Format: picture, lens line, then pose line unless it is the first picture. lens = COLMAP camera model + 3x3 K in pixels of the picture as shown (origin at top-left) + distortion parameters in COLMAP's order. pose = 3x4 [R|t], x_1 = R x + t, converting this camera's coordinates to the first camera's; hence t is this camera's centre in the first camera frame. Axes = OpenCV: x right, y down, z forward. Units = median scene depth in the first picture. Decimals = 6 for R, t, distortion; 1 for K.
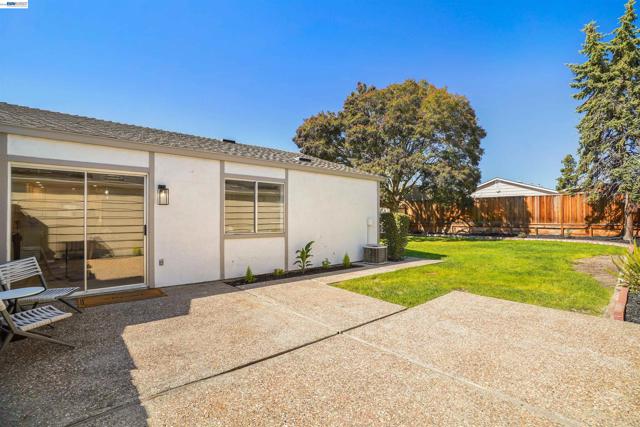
lens RADIAL K [[297.4, 0, 323.5], [0, 297.4, 216.0], [0, 0, 1]] dist [-0.055228, 0.020714]
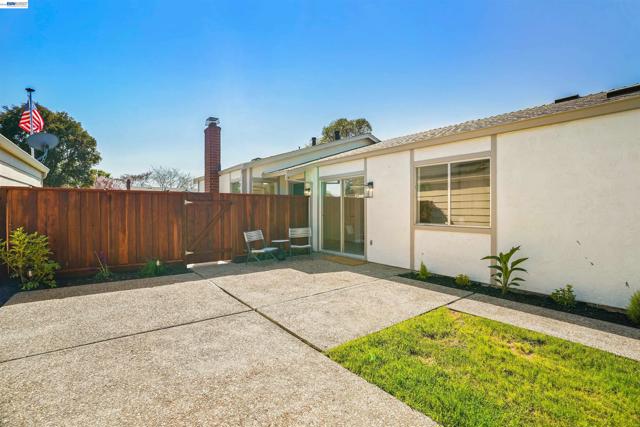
lens RADIAL K [[299.6, 0, 328.0], [0, 299.6, 205.8], [0, 0, 1]] dist [-0.055802, 0.020739]
pose [[-0.059184, -0.012518, -0.998169, 0.784734], [0.008074, 0.999883, -0.013018, 0.012094], [0.998214, -0.008830, -0.059076, 0.905299]]
